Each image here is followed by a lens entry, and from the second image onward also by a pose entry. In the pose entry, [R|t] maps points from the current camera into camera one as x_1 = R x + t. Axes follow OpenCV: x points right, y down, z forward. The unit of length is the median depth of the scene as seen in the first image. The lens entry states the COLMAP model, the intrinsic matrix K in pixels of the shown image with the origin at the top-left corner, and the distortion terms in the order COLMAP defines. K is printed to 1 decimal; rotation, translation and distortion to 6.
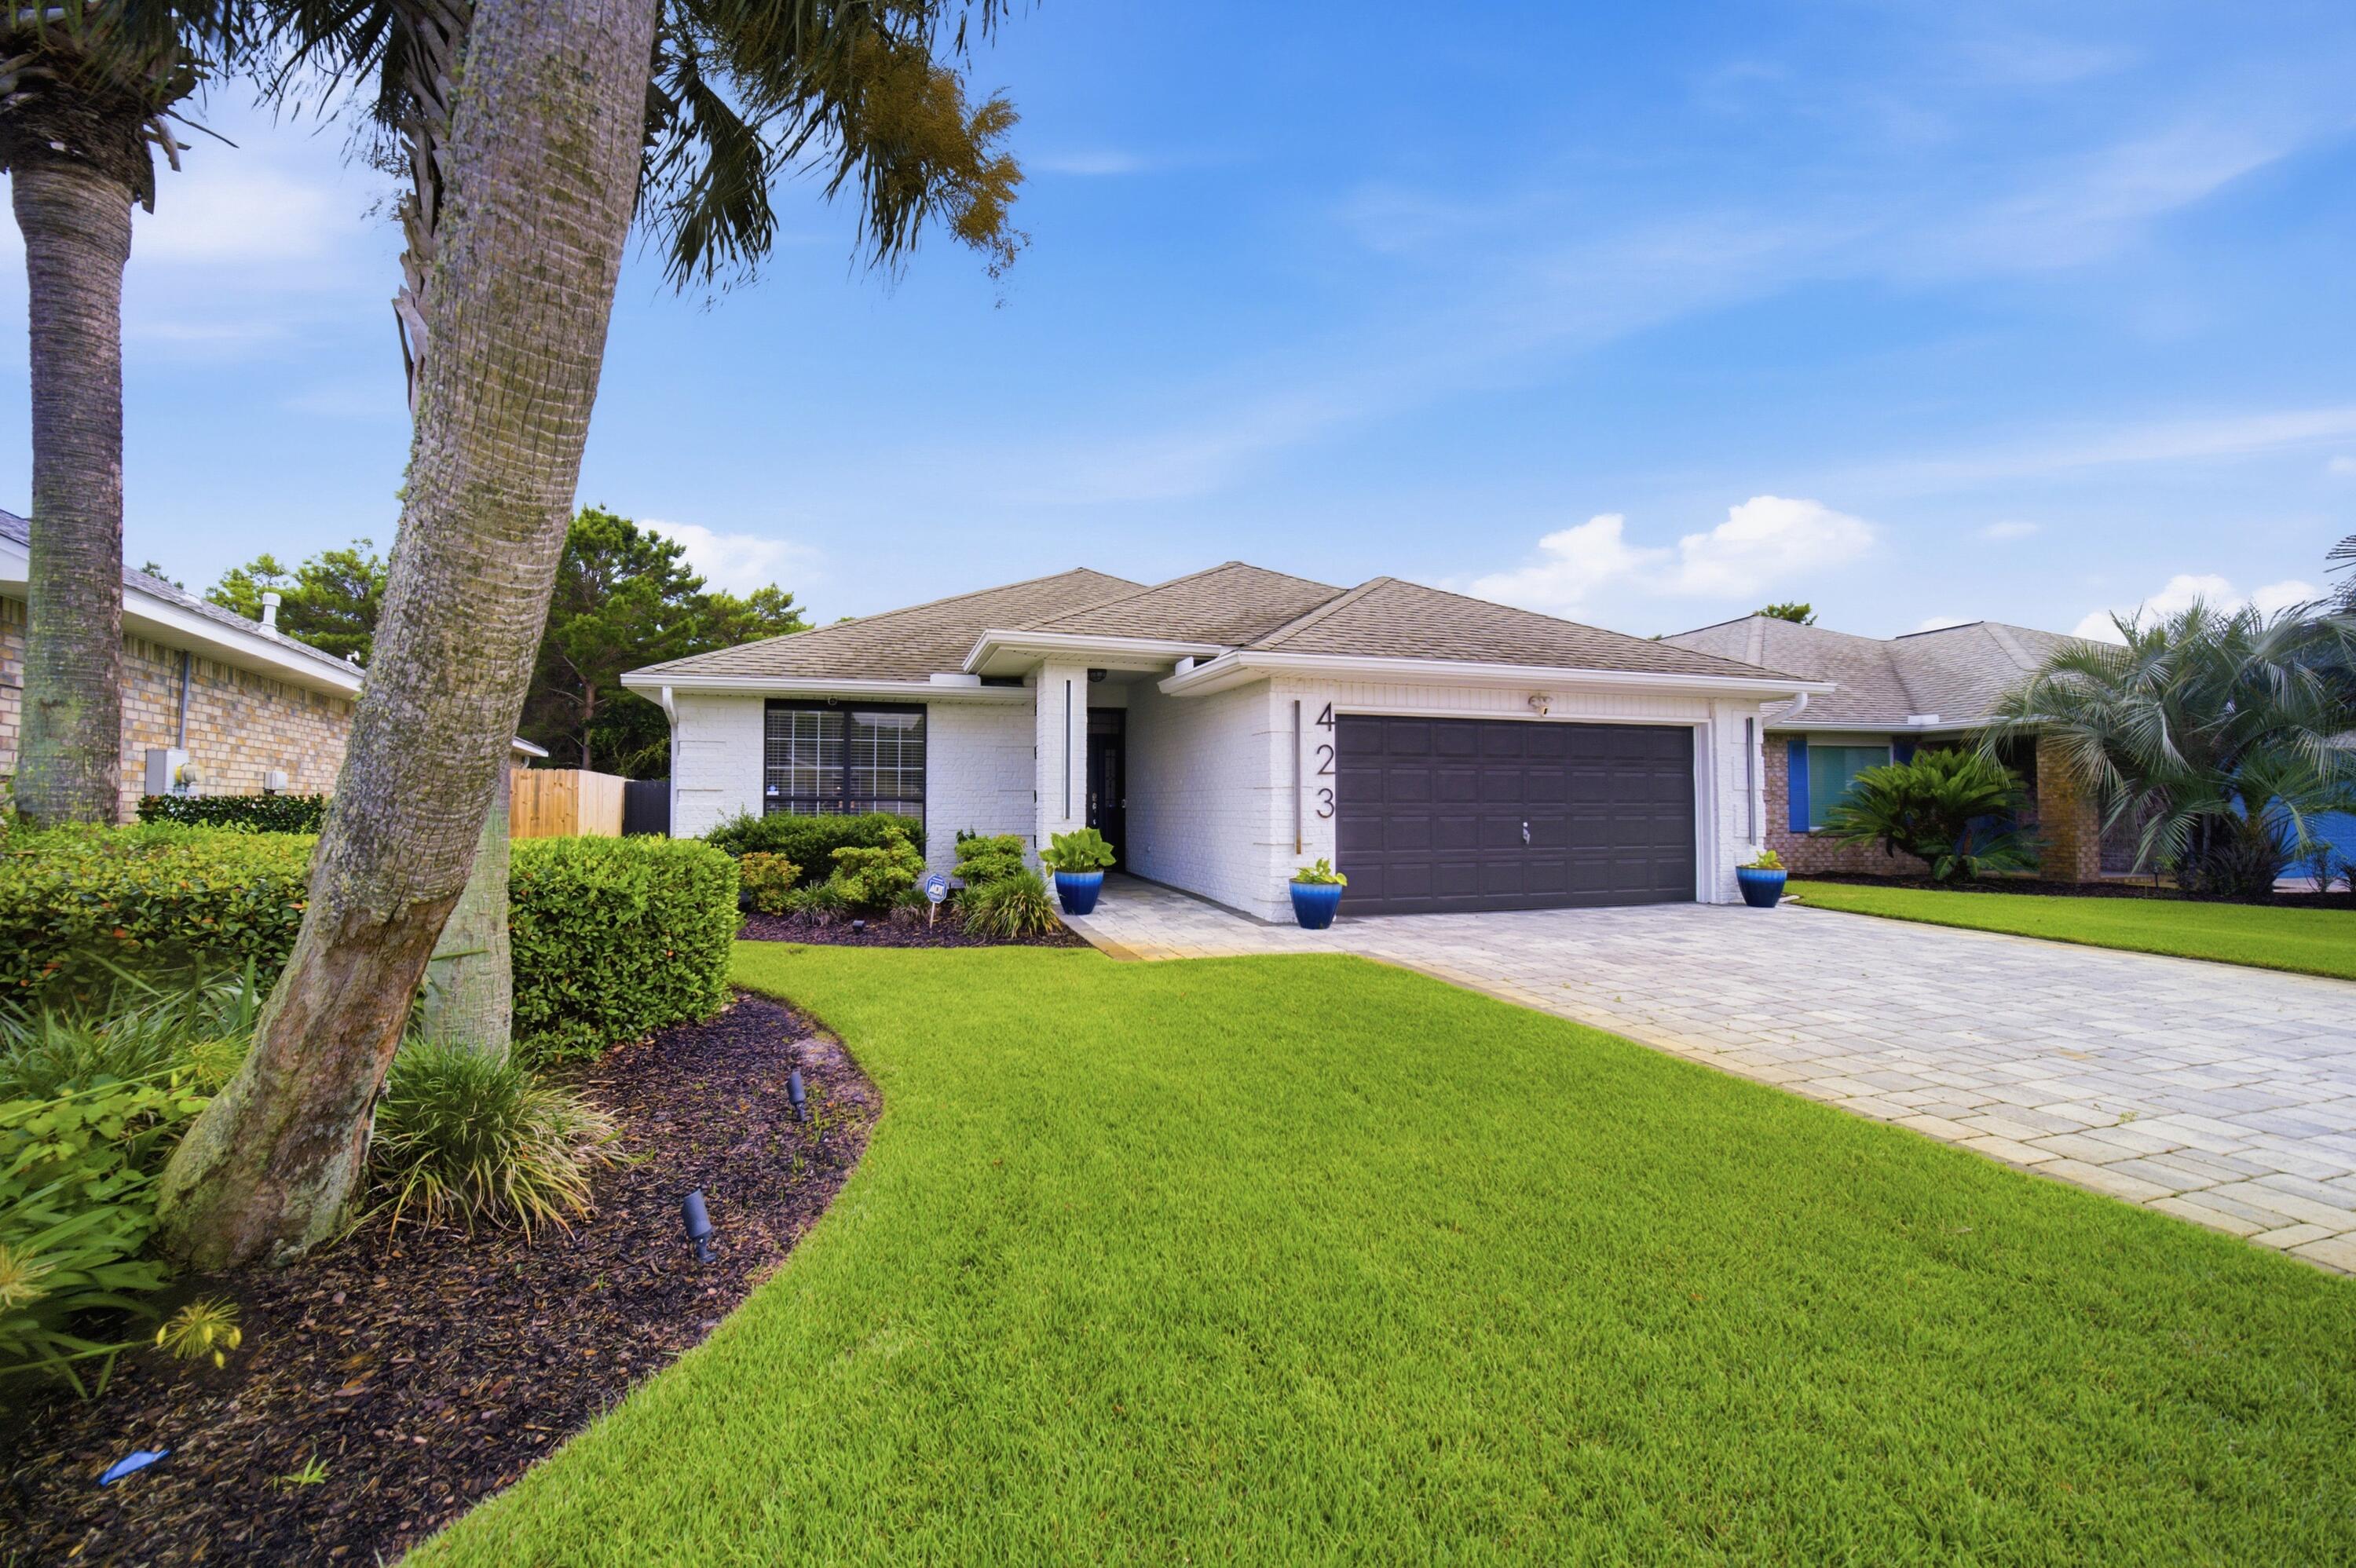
lens RADIAL K [[950.2, 0, 1182.2], [0, 950.2, 779.8], [0, 0, 1]] dist [-0.005551, 0.000642]
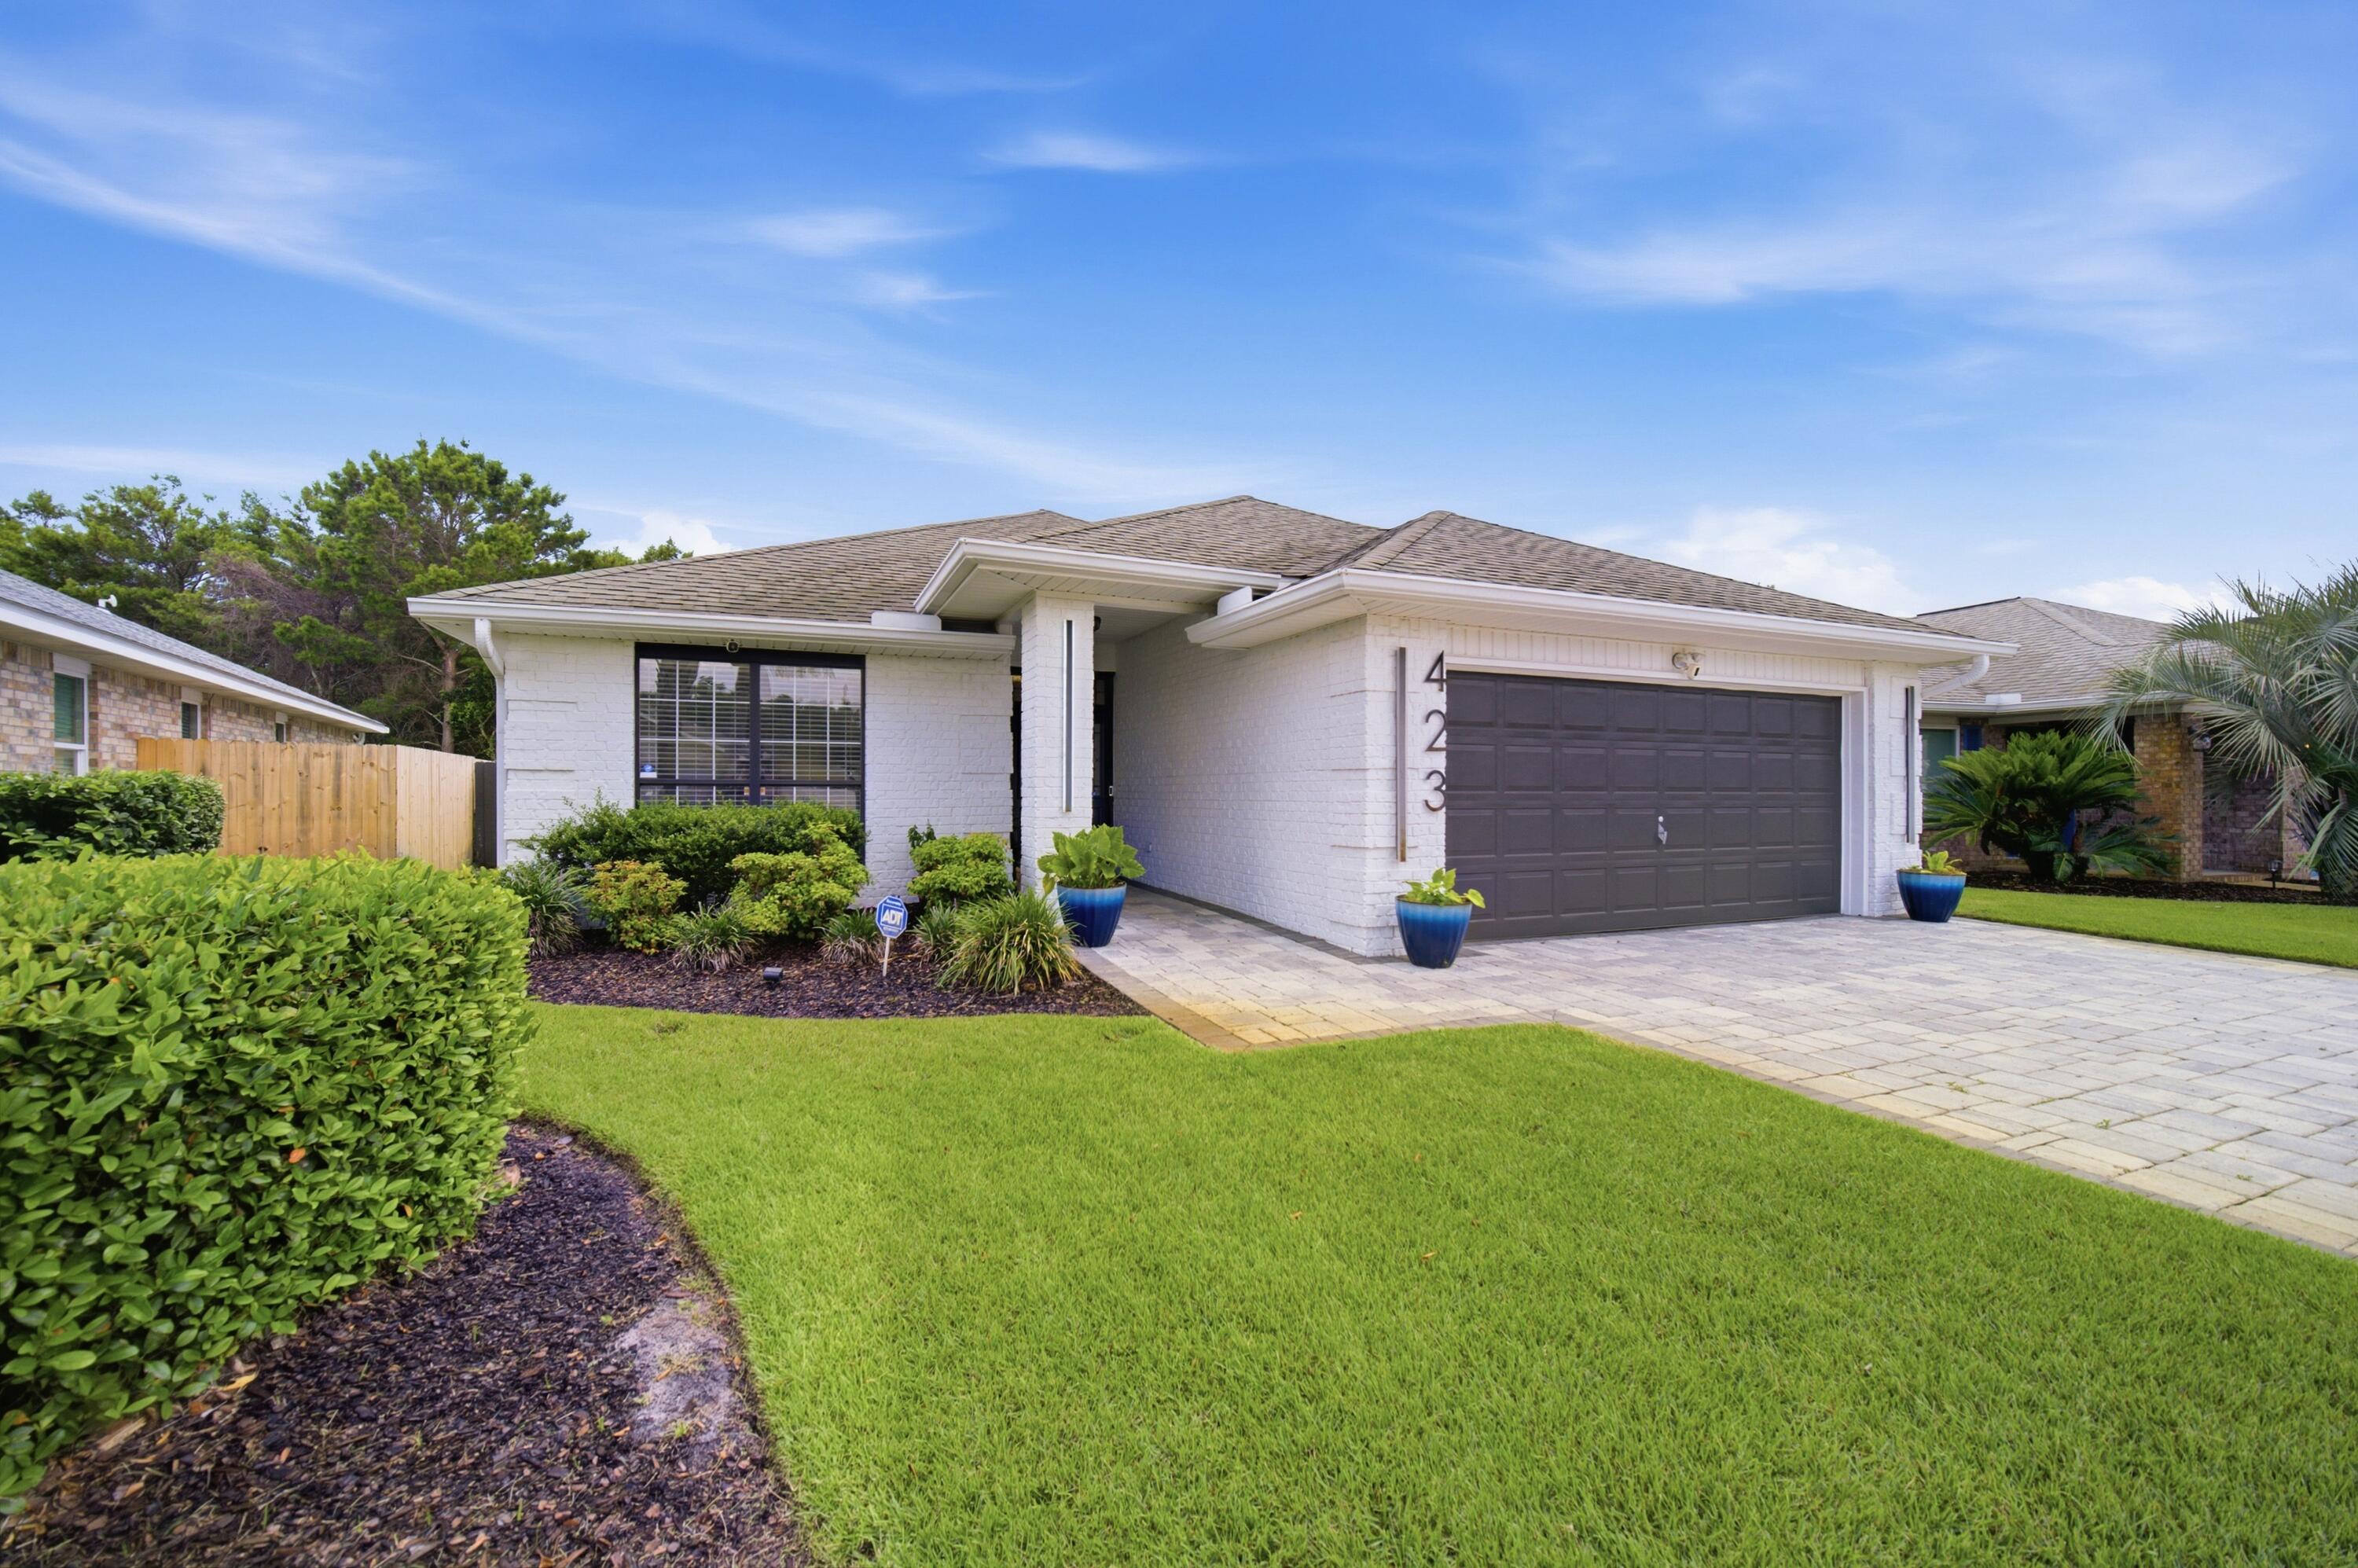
lens RADIAL K [[951.1, 0, 1177.5], [0, 951.1, 791.5], [0, 0, 1]] dist [-0.005551, 0.000642]
pose [[0.997179, 0.002645, 0.075010, -0.086104], [-0.004547, 0.999672, 0.025198, 0.006581], [-0.074919, -0.025468, 0.996864, 0.253223]]
